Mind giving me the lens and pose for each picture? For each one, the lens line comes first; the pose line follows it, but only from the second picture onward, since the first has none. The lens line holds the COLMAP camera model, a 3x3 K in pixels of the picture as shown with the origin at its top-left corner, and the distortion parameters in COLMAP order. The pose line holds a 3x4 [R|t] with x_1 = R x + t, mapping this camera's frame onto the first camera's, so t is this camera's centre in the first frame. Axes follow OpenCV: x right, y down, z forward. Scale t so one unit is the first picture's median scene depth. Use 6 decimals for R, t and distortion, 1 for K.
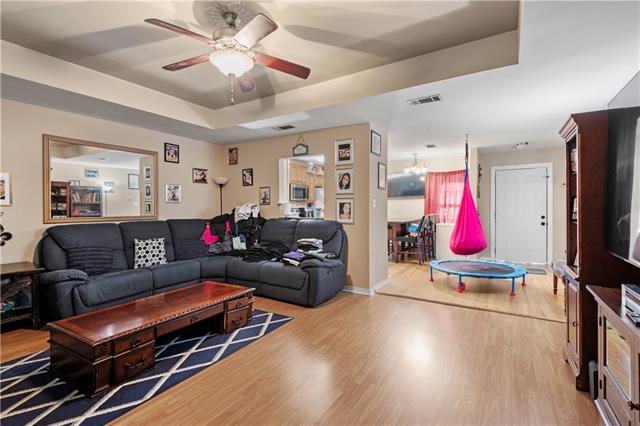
lens RADIAL K [[299.6, 0, 321.2], [0, 299.6, 210.7], [0, 0, 1]] dist [0.002317, 0.000230]
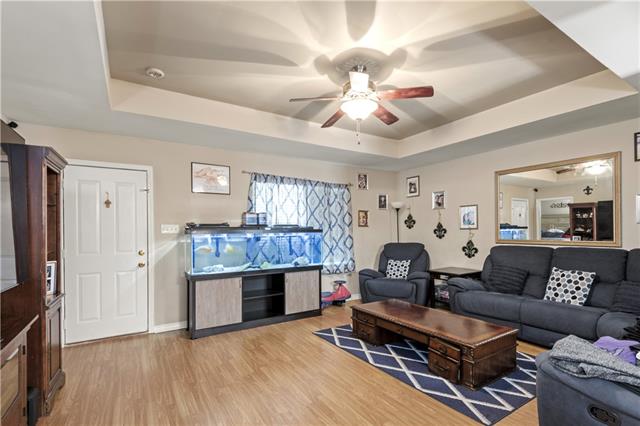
lens RADIAL K [[299.6, 0, 316.8], [0, 299.6, 228.5], [0, 0, 1]] dist [0.002317, 0.000230]
pose [[-0.456125, -0.003595, -0.889908, 0.650455], [-0.007900, 0.999969, 0.000010, -0.016110], [0.889881, 0.007035, -0.456139, 1.117342]]
